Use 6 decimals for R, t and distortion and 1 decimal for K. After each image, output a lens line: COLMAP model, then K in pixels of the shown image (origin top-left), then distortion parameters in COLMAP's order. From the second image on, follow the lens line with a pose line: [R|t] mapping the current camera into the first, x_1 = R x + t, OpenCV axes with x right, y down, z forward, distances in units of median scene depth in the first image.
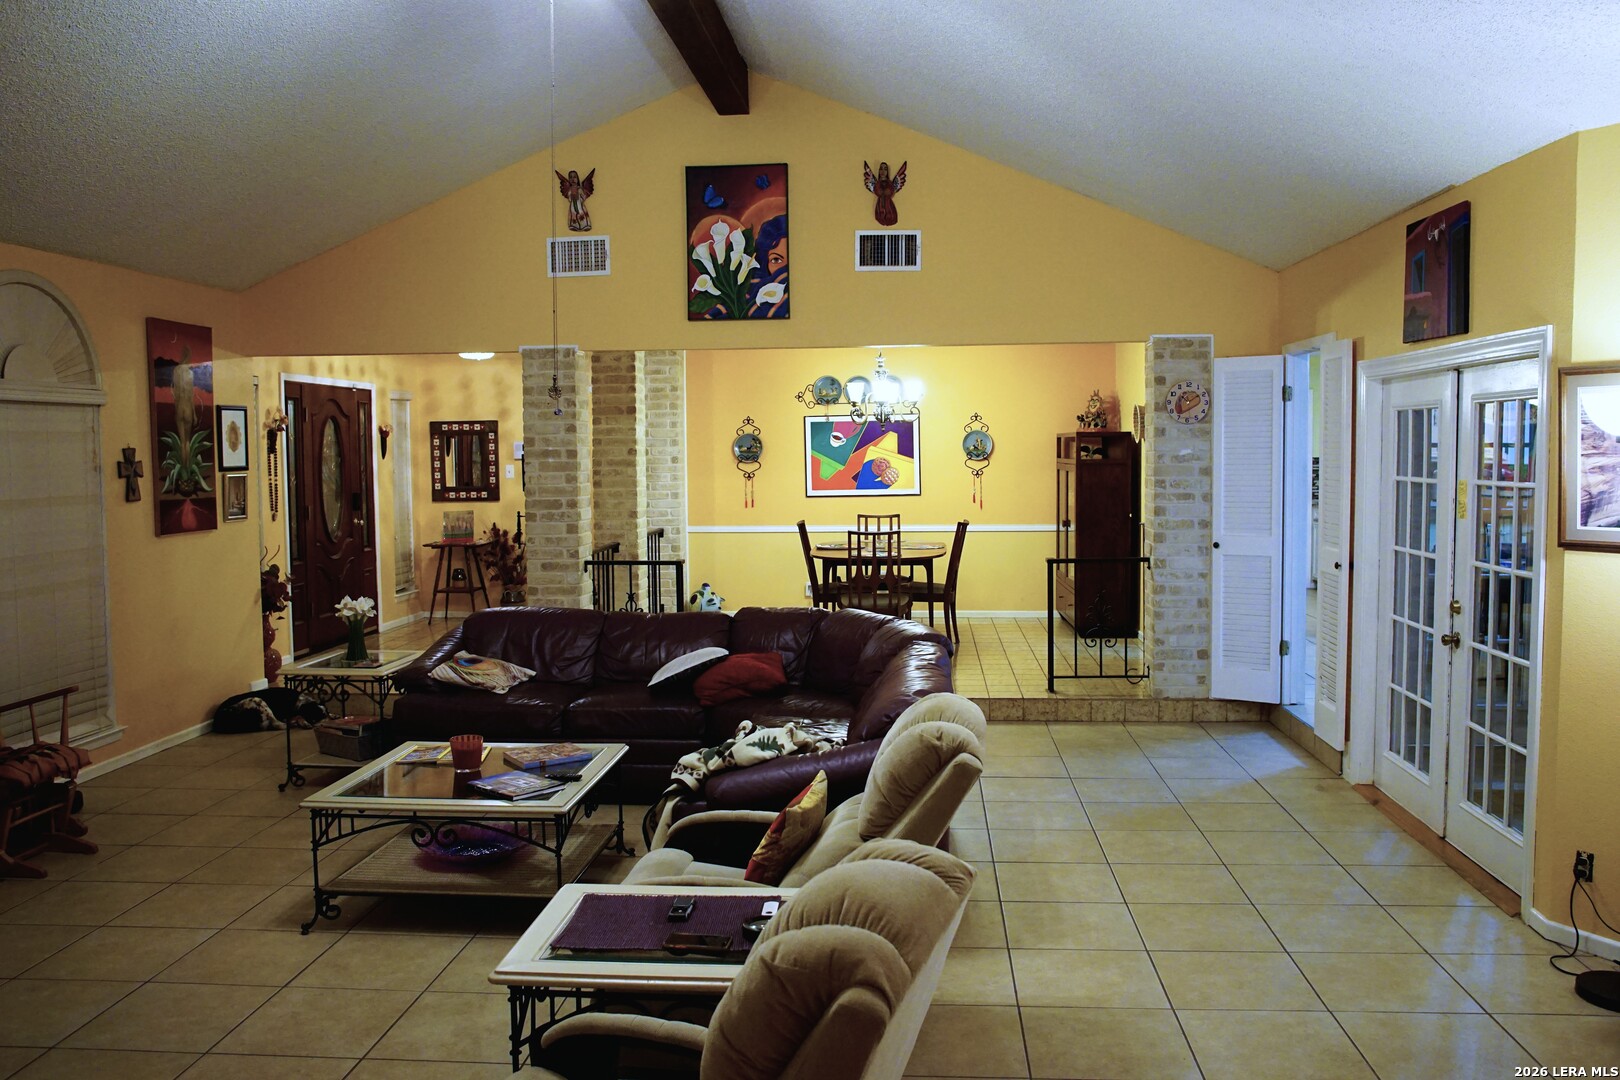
lens RADIAL K [[1312.4, 0, 805.4], [0, 1312.4, 543.0], [0, 0, 1]] dist [-0.061467, 0.024040]
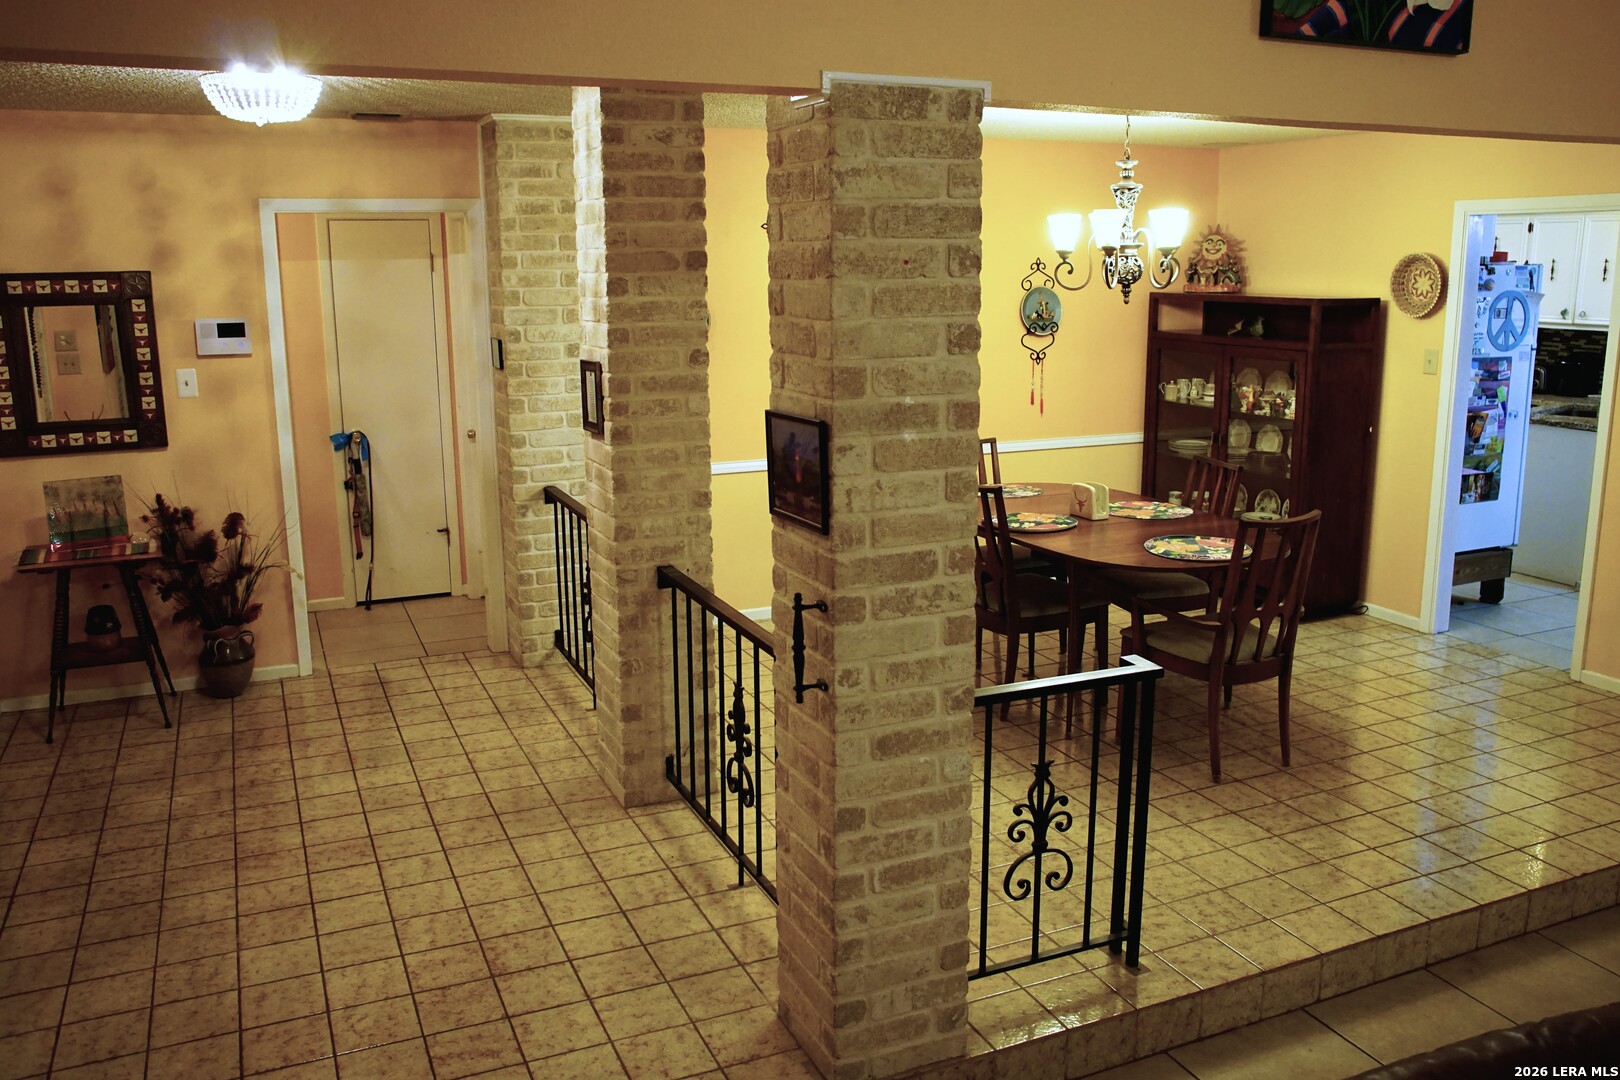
lens RADIAL K [[1312.4, 0, 816.6], [0, 1312.4, 530.7], [0, 0, 1]] dist [-0.061467, 0.024040]
pose [[0.874595, -0.094814, 0.475493, -0.309284], [0.032934, 0.990046, 0.136840, -0.070703], [-0.483734, -0.104019, 0.869012, 0.595721]]
